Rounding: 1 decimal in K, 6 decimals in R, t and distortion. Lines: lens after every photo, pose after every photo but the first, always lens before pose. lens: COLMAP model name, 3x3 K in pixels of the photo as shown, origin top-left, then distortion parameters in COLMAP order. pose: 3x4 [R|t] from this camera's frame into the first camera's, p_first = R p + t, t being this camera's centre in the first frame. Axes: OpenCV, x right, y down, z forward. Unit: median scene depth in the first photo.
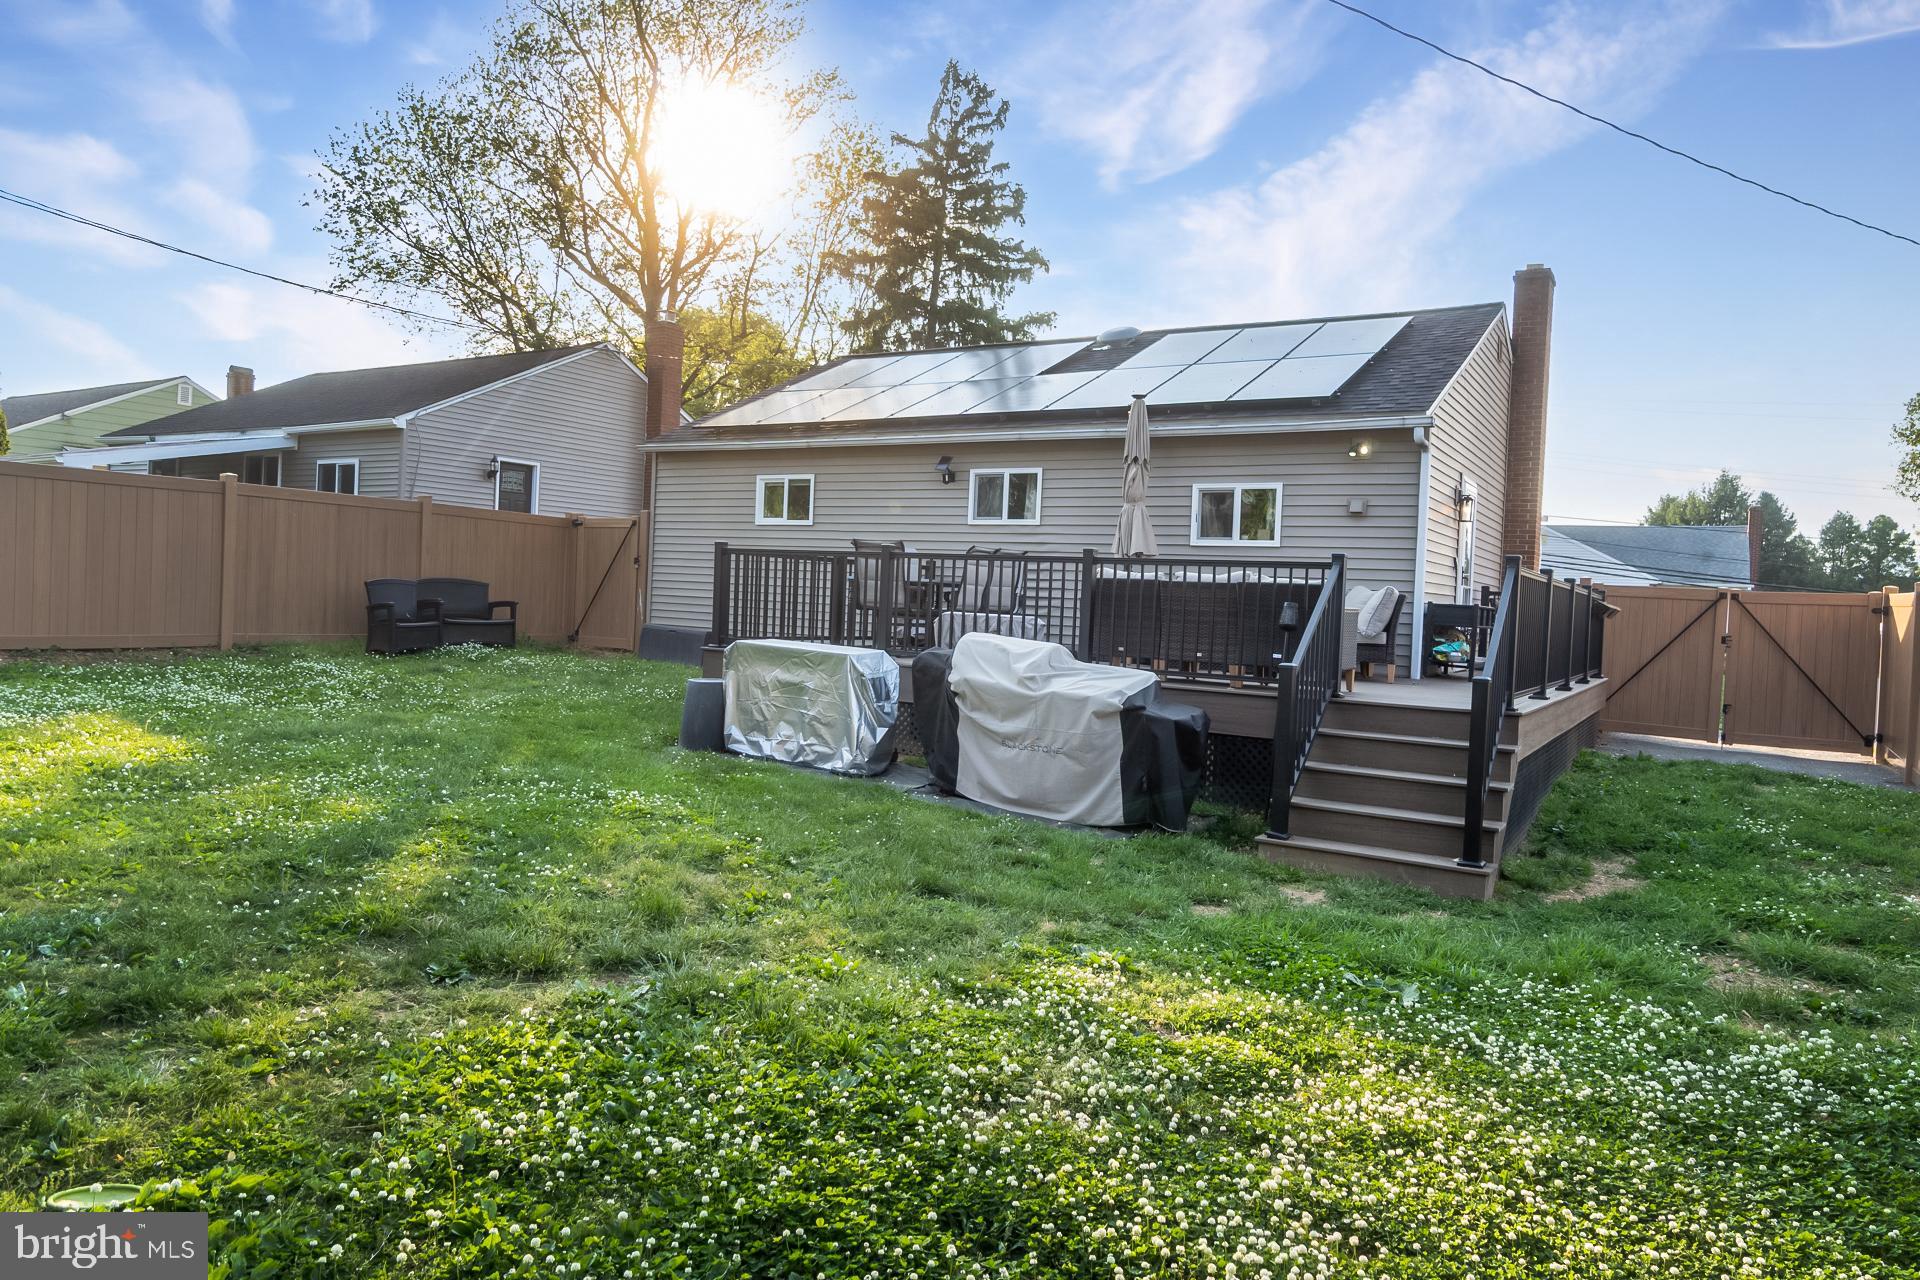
lens RADIAL K [[1212.3, 0, 957.8], [0, 1212.3, 635.9], [0, 0, 1]] dist [-0.006025, 0.000775]
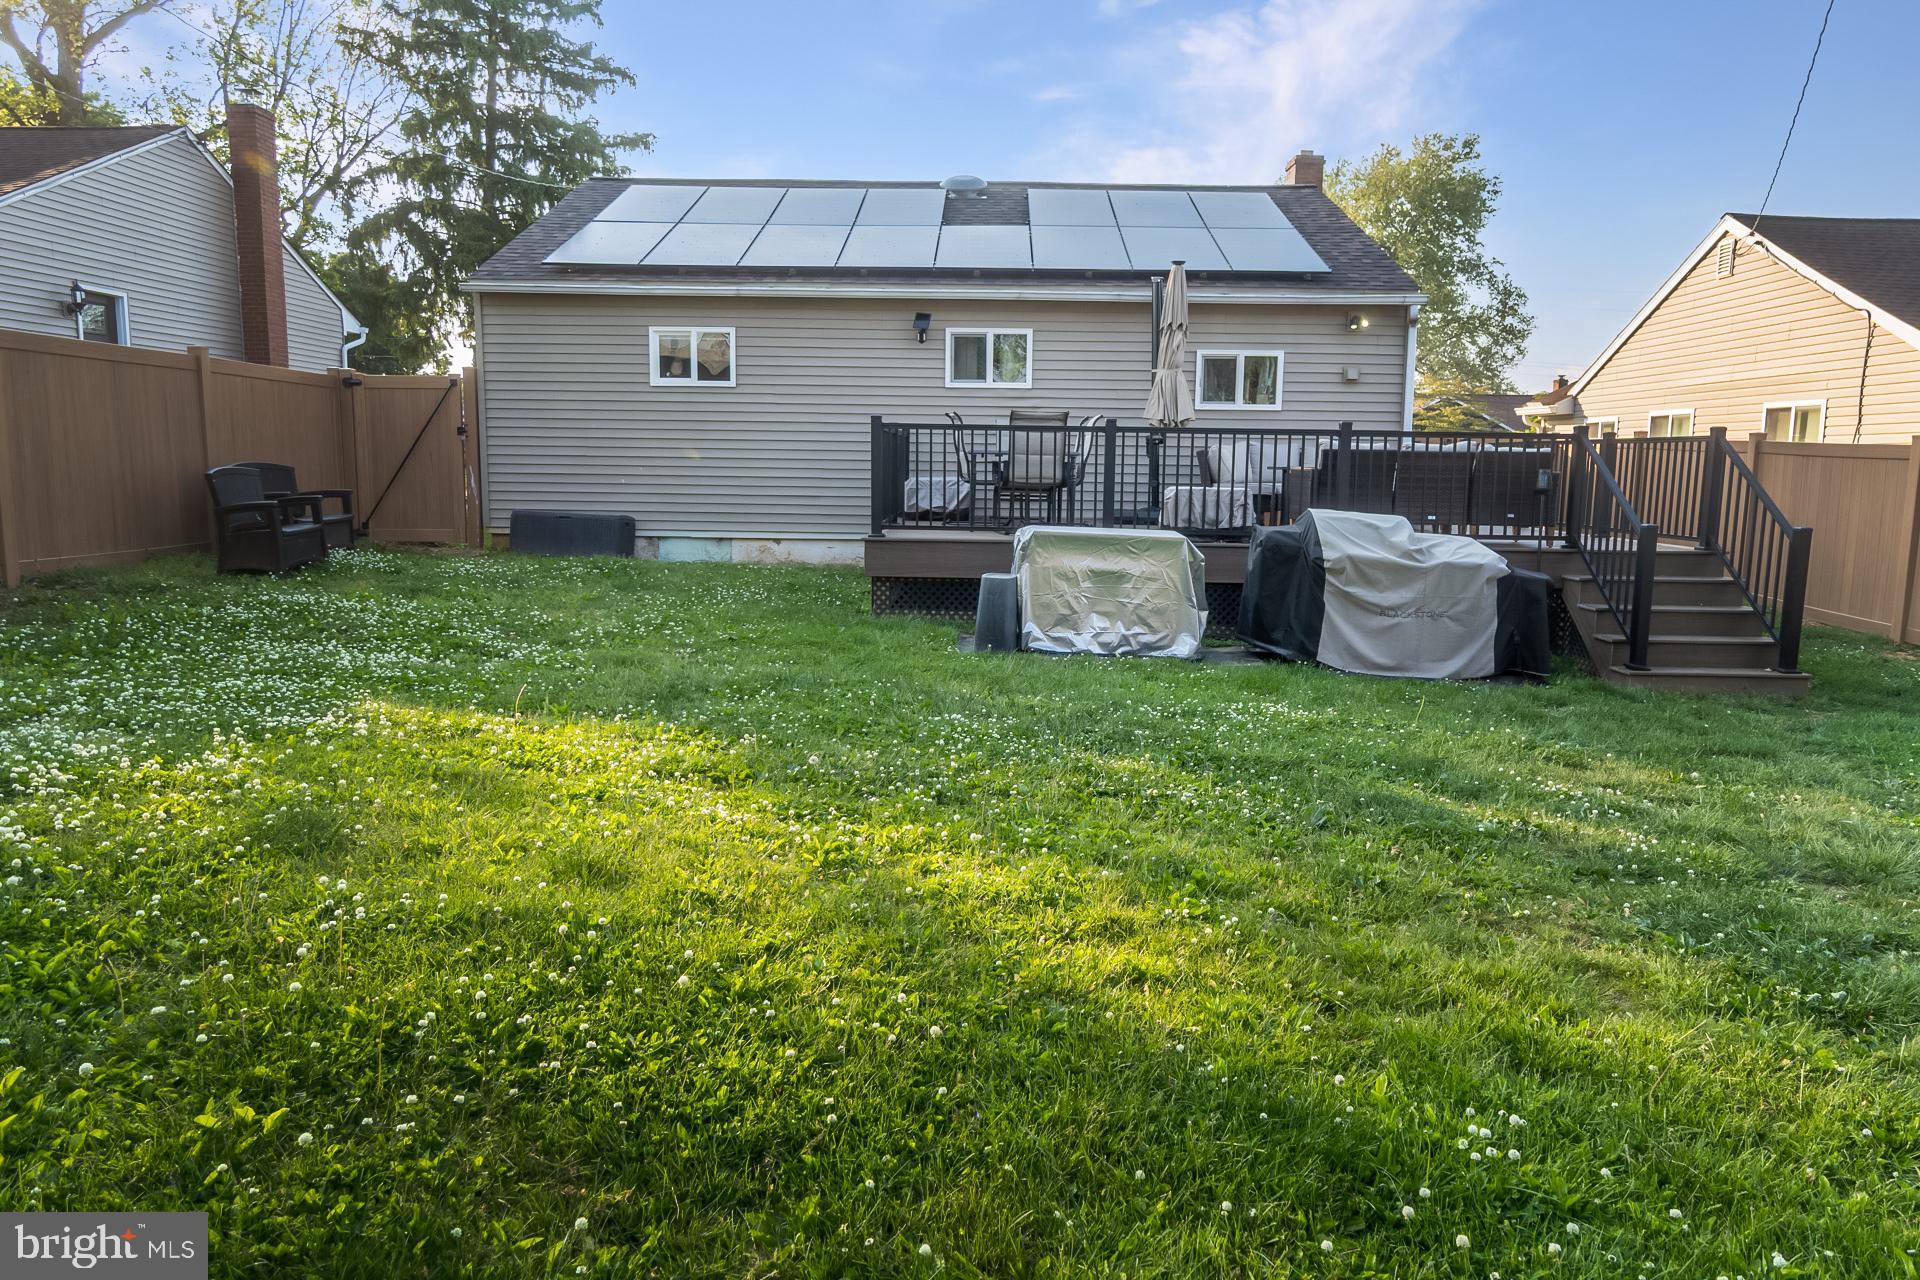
lens RADIAL K [[1212.3, 0, 957.1], [0, 1212.3, 639.7], [0, 0, 1]] dist [-0.006025, 0.000775]
pose [[0.860483, -0.107505, 0.498008, -0.552313], [0.040825, 0.988890, 0.142932, -0.037288], [-0.507841, -0.102659, 0.855312, 0.192176]]
